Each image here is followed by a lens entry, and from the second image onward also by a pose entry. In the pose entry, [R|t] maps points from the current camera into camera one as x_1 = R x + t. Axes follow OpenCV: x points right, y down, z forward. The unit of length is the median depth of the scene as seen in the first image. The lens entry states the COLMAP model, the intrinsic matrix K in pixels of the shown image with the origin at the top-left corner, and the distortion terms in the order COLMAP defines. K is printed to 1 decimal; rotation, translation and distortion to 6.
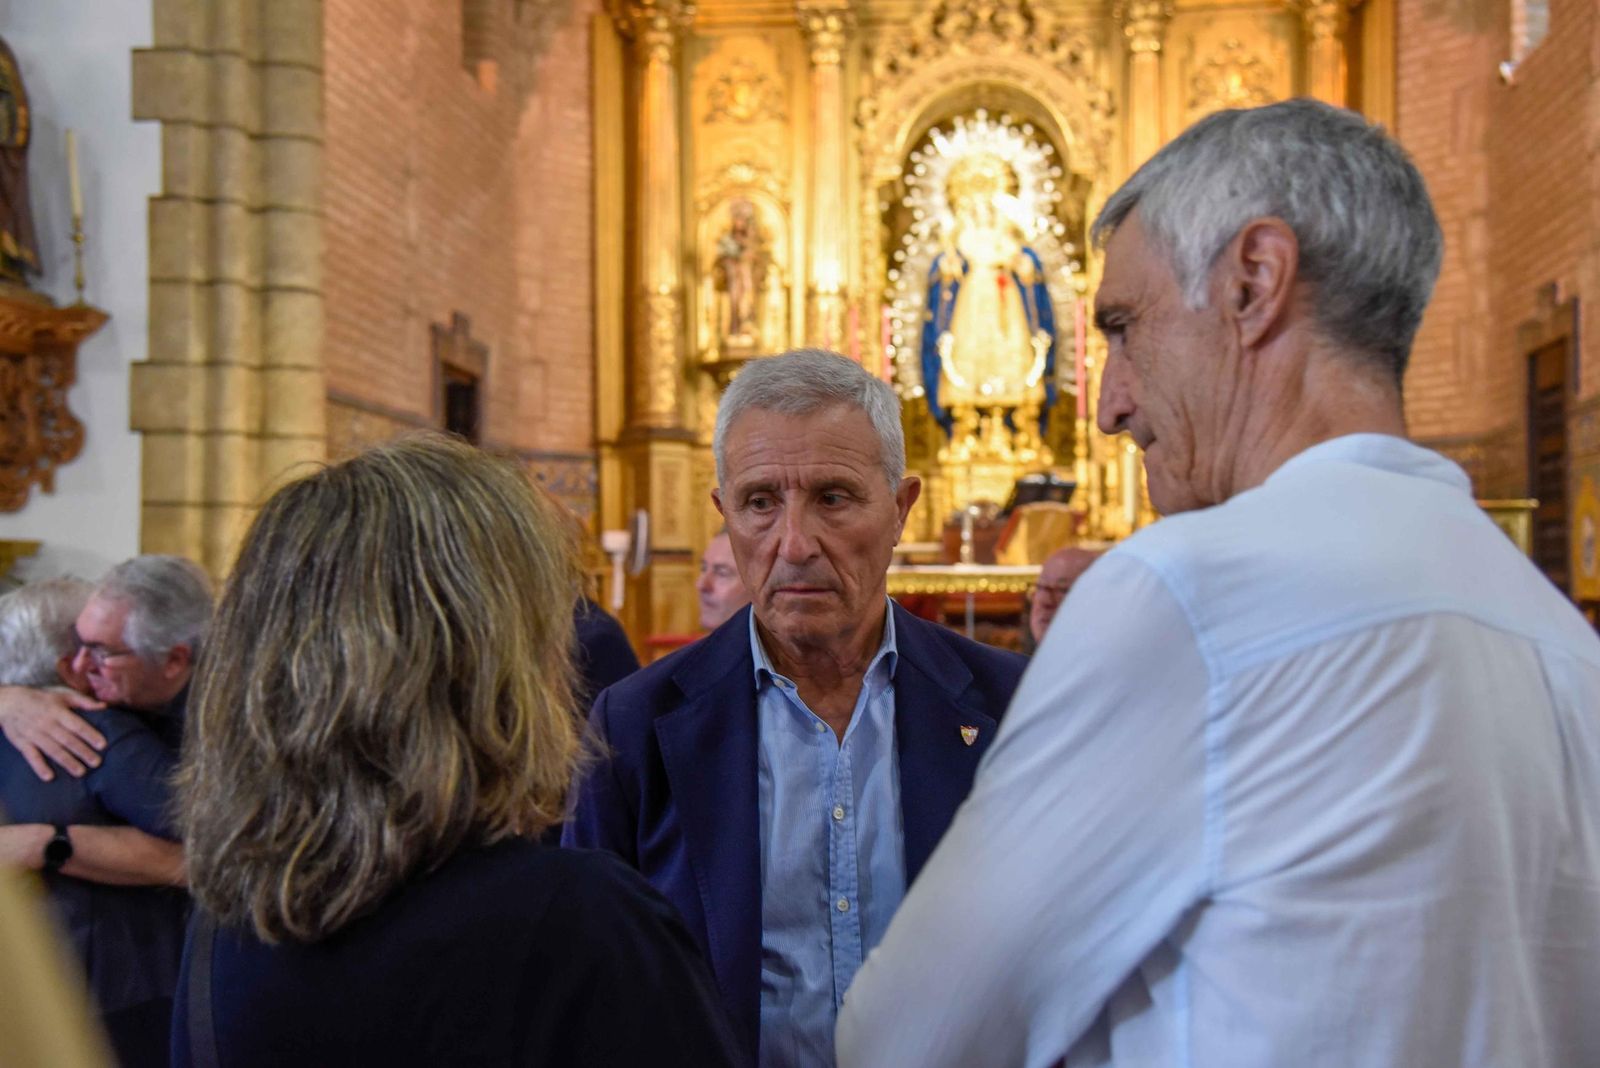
lens RADIAL K [[1872.4, 0, 814.9], [0, 1872.4, 537.8], [0, 0, 1]] dist [0.151485, 0.000000]
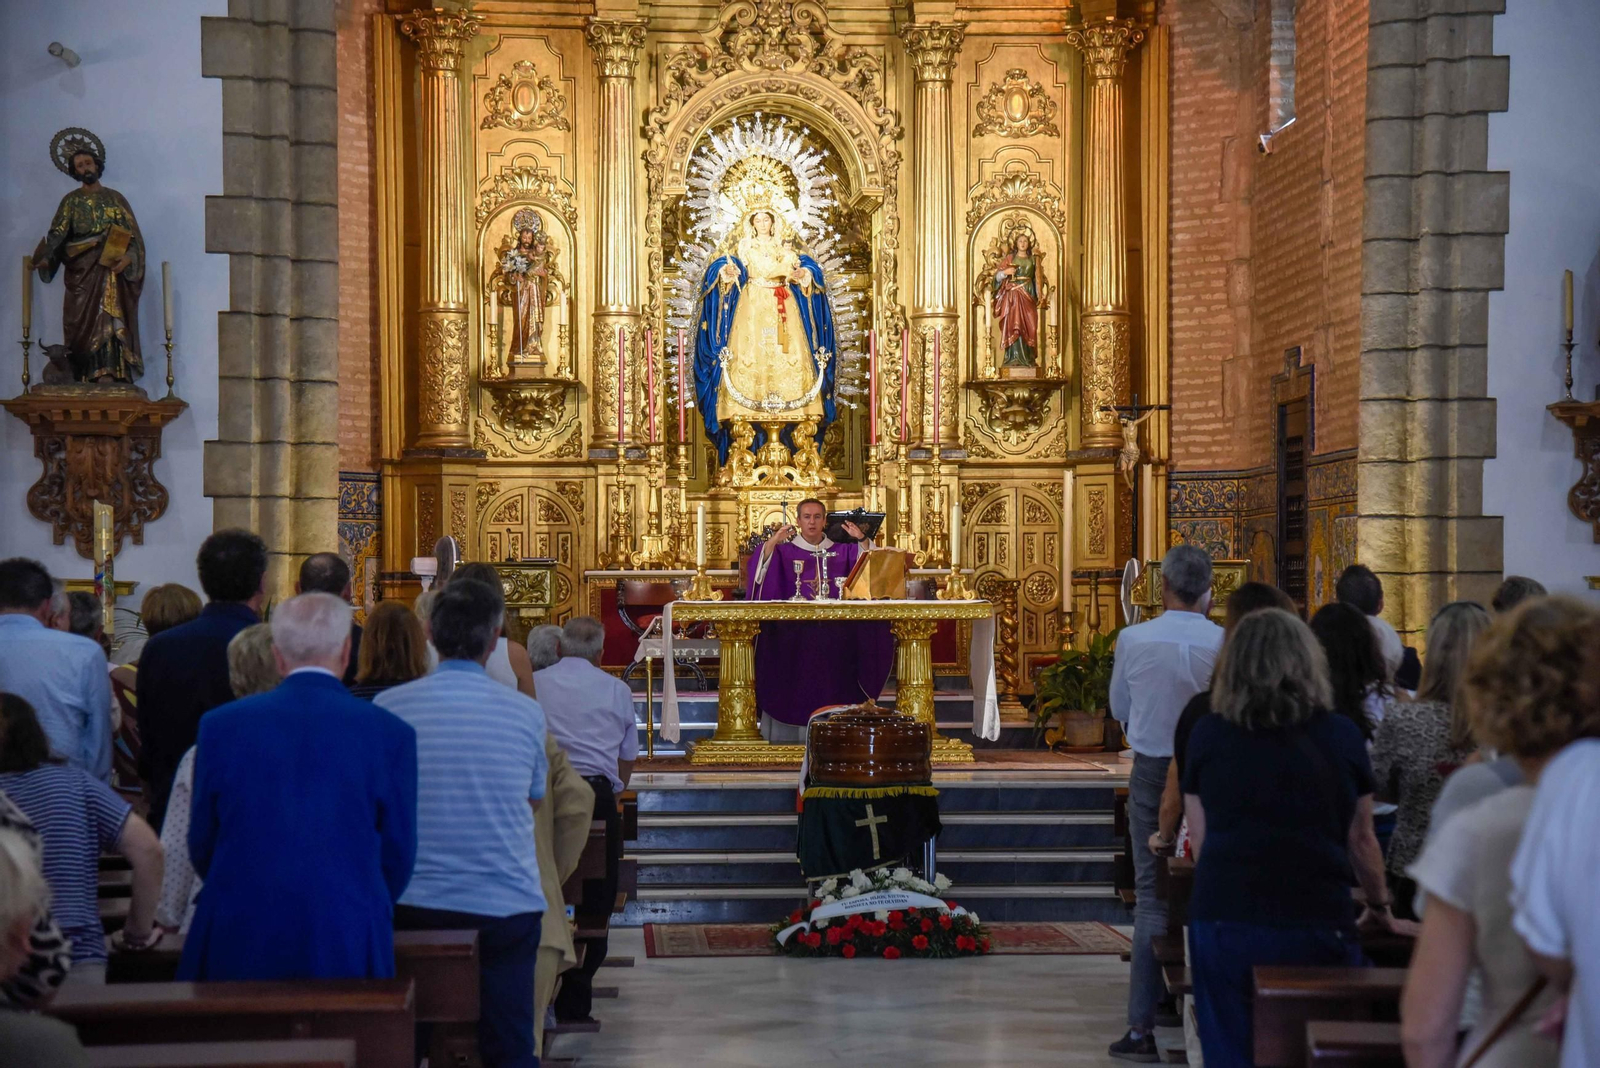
lens RADIAL K [[3627.7, 0, 808.7], [0, 3627.7, 537.3], [0, 0, 1]] dist [0.728043, 0.000000]
pose [[0.982384, 0.005317, 0.186796, -0.254459], [-0.007647, 0.999902, 0.011758, -0.036111], [-0.186715, -0.012979, 0.982328, -0.905837]]
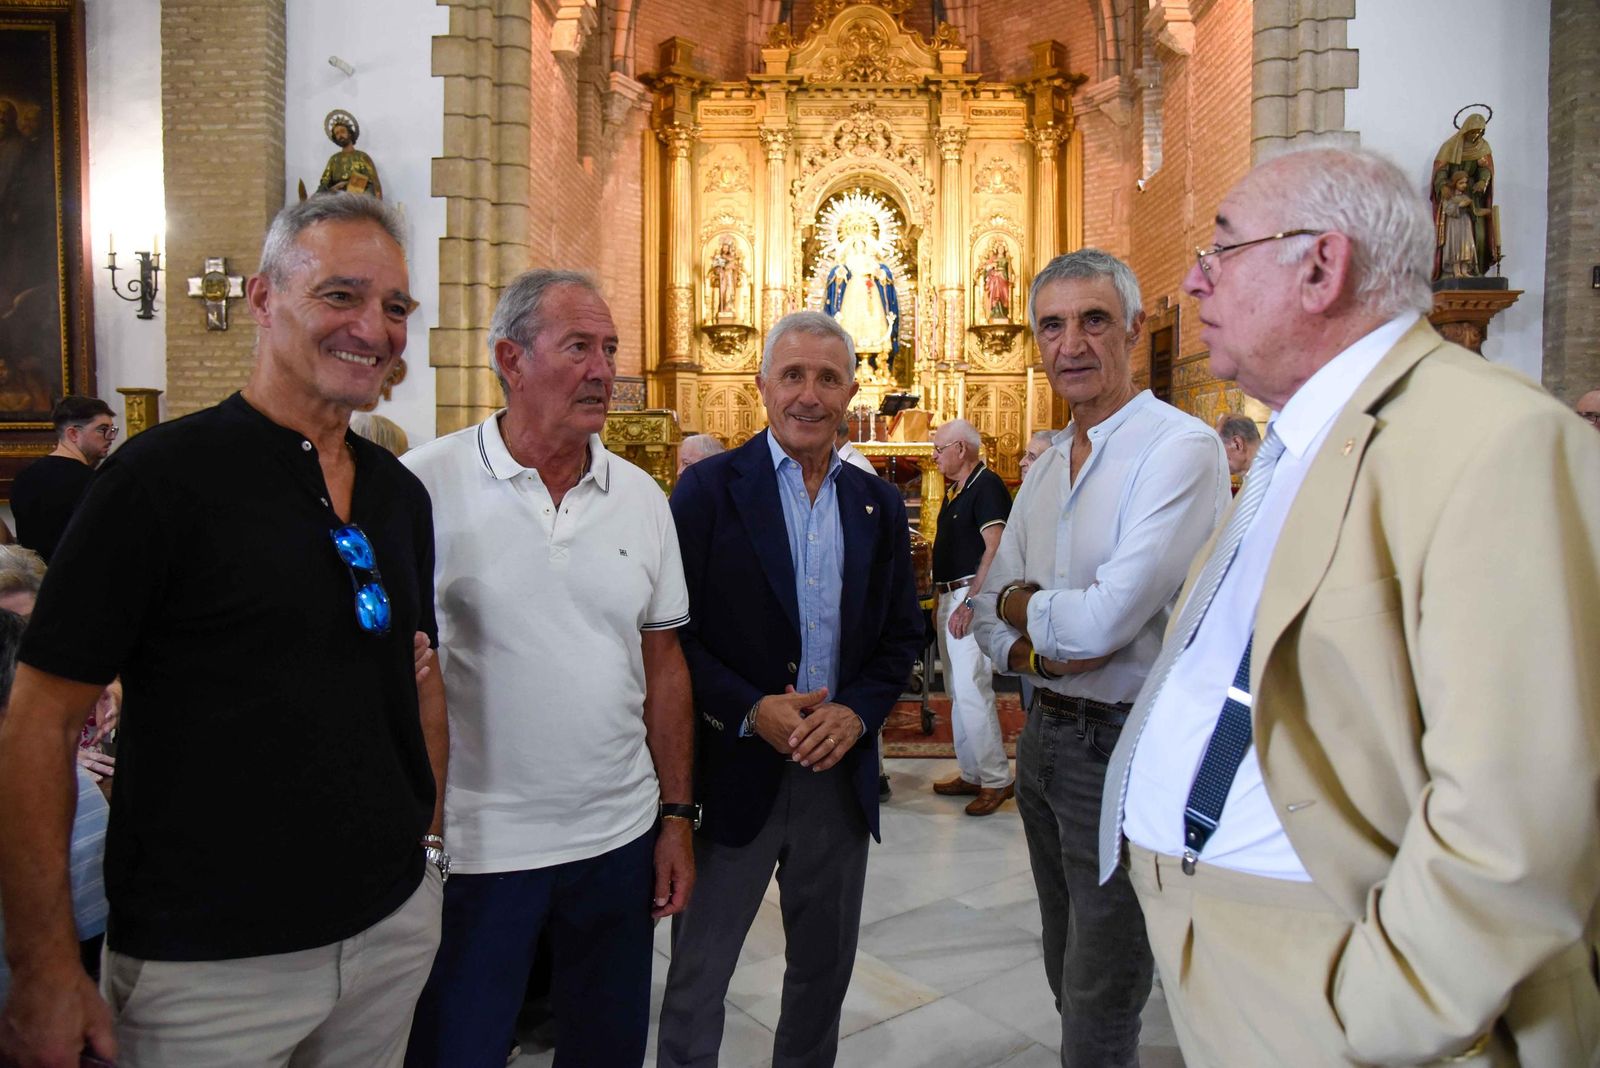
lens RADIAL K [[1087.3, 0, 803.4], [0, 1087.3, 538.2], [0, 0, 1]] dist [-0.101755, 0.008232]
pose [[0.996765, 0.000111, 0.080370, -0.049709], [-0.008269, 0.994835, 0.101169, 0.001097], [-0.079944, -0.101506, 0.991618, -0.041633]]
